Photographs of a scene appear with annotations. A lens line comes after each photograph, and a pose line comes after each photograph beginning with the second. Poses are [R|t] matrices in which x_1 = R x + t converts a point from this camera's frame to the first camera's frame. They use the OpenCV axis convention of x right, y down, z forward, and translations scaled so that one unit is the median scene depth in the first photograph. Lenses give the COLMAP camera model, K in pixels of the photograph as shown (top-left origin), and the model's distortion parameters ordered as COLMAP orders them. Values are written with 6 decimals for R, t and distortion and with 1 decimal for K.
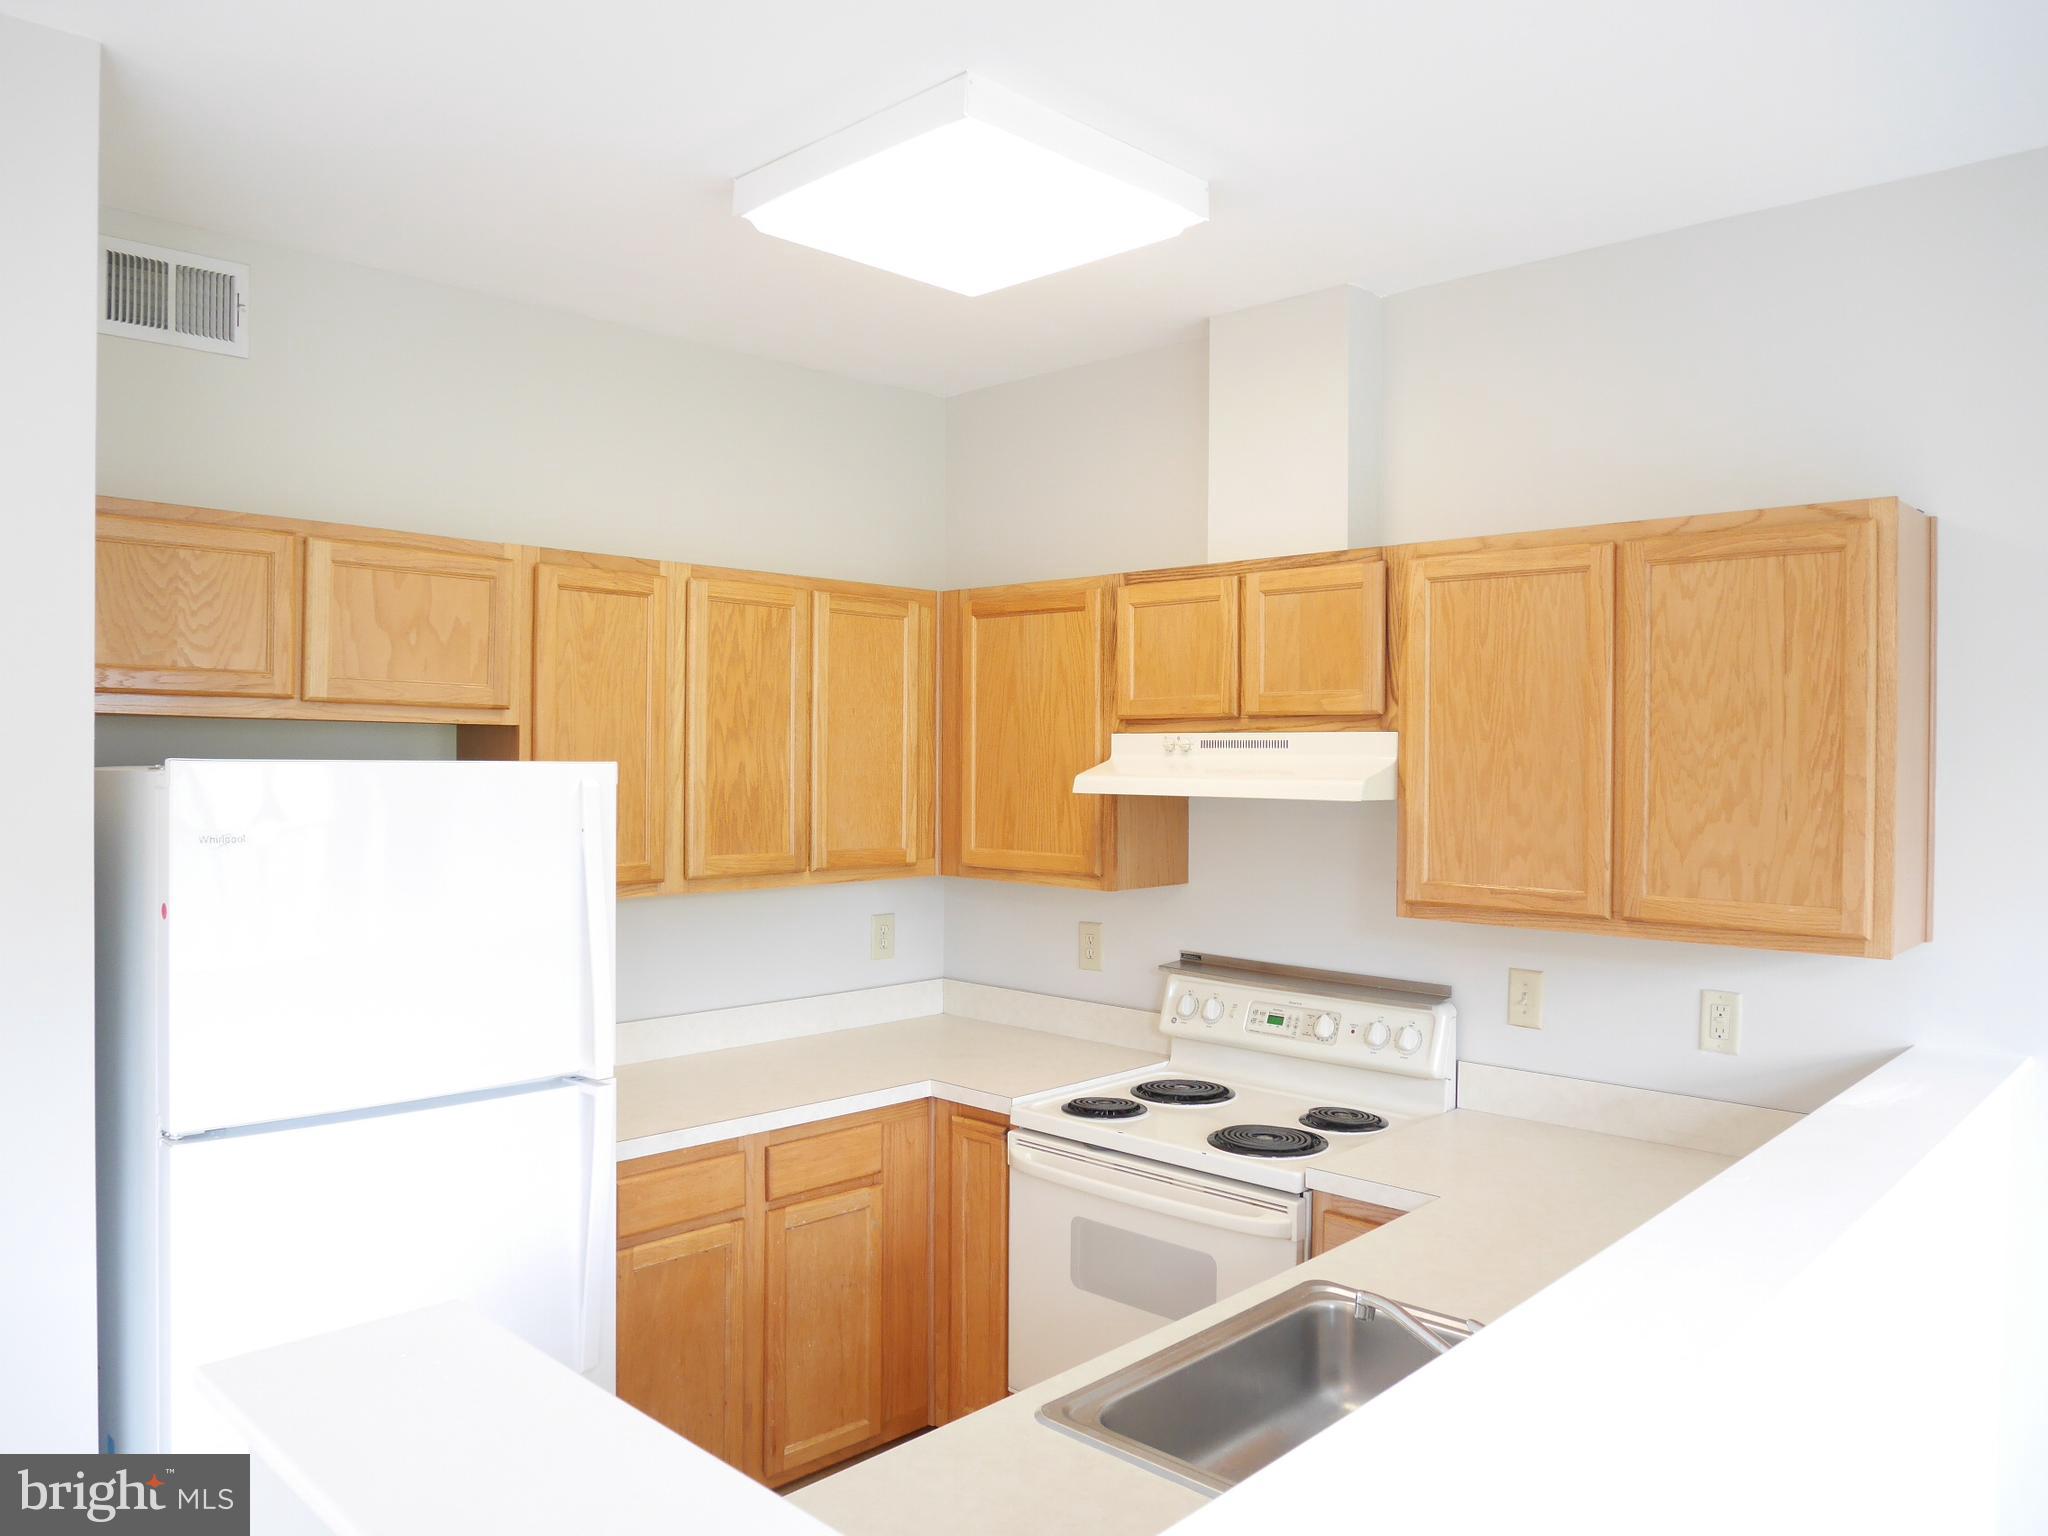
lens RADIAL K [[1499.5, 0, 1035.8], [0, 1499.5, 782.0], [0, 0, 1]] dist [-0.065728, 0.027498]
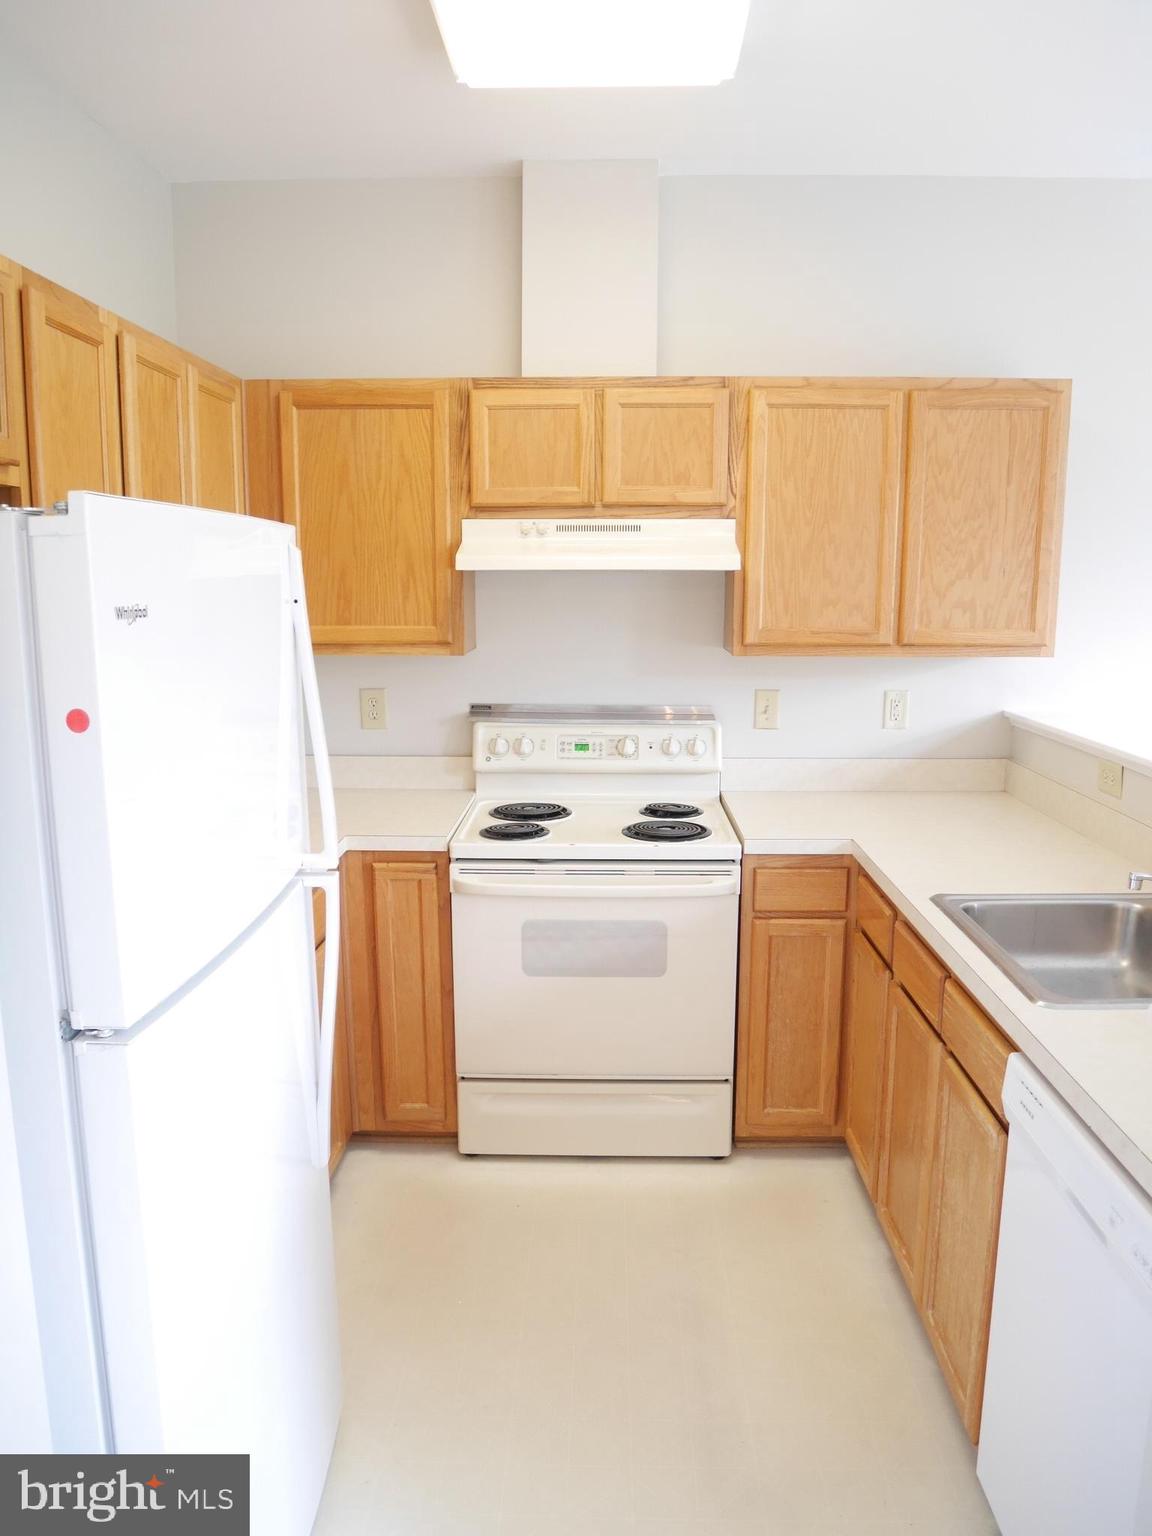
lens RADIAL K [[1124.6, 0, 583.4], [0, 1124.6, 765.0], [0, 0, 1]] dist [-0.065728, 0.027498]
pose [[0.732166, -0.120773, 0.670333, -0.563469], [0.018299, 0.987287, 0.157891, 0.023741], [-0.680880, -0.103336, 0.725068, 0.332782]]
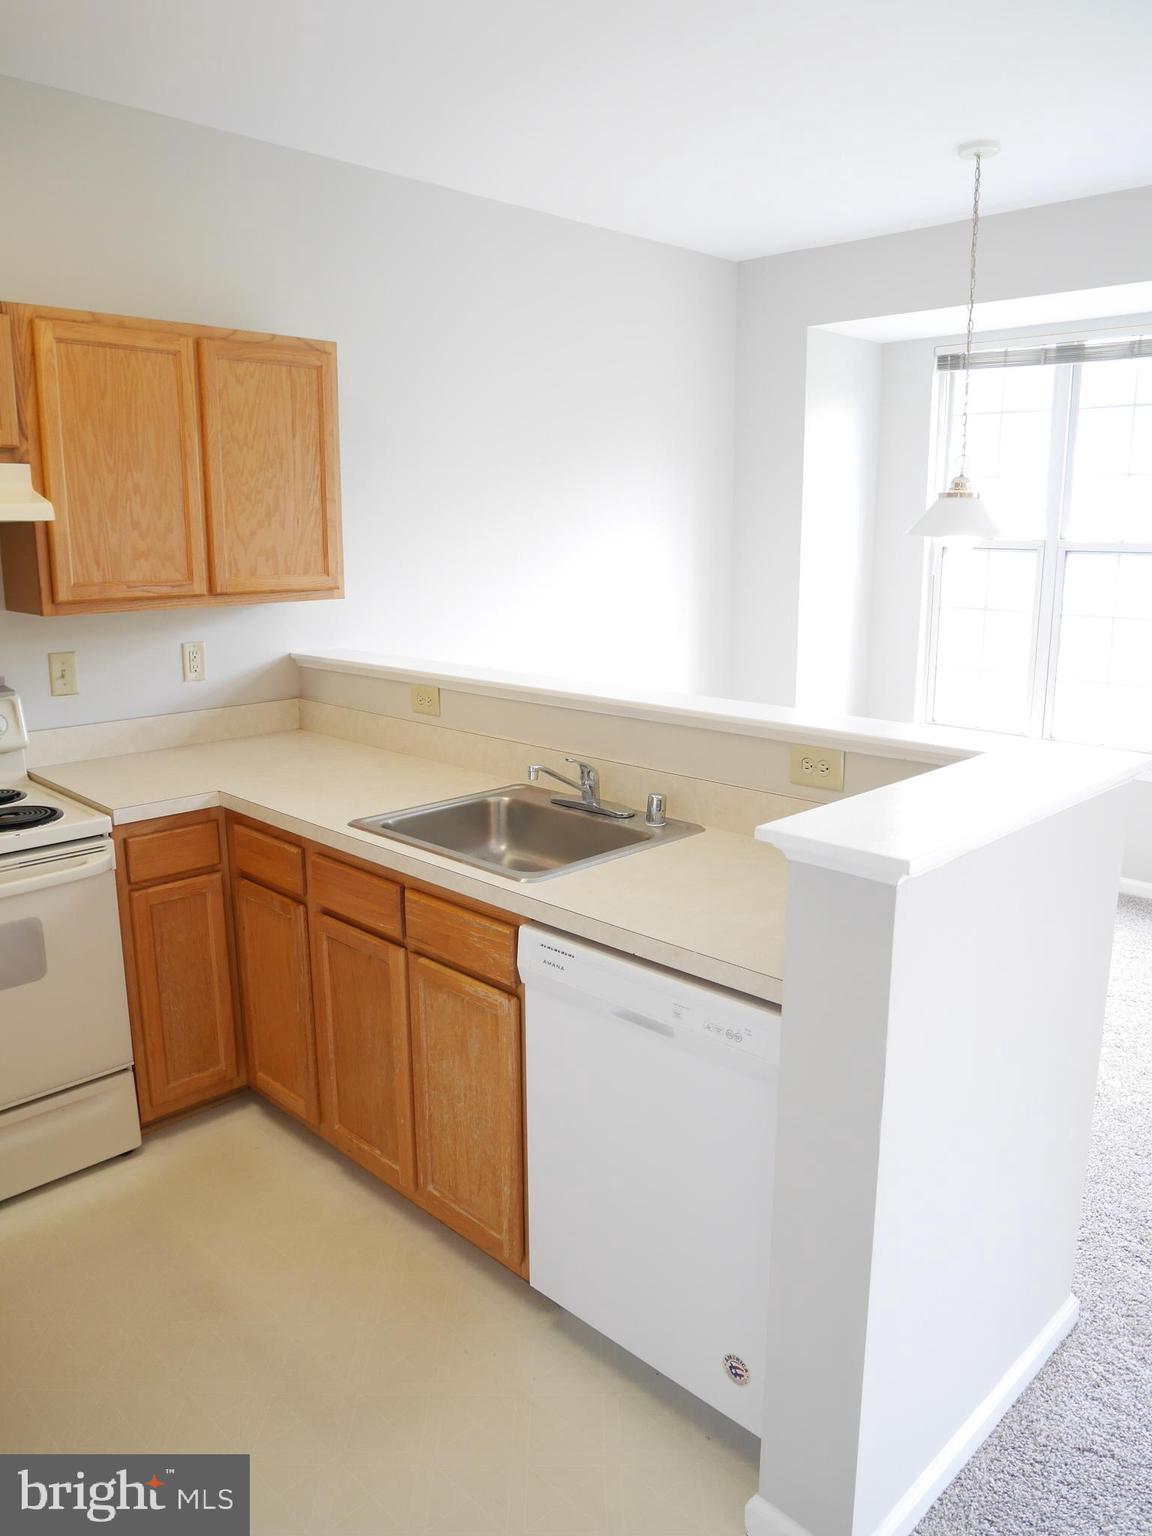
lens RADIAL K [[1124.6, 0, 602.9], [0, 1124.6, 764.6], [0, 0, 1]] dist [-0.065728, 0.027498]
pose [[0.000427, -0.212266, 0.977212, -0.685718], [0.020767, 0.977003, 0.212212, 0.024774], [-0.999784, 0.020203, 0.004825, 0.530245]]
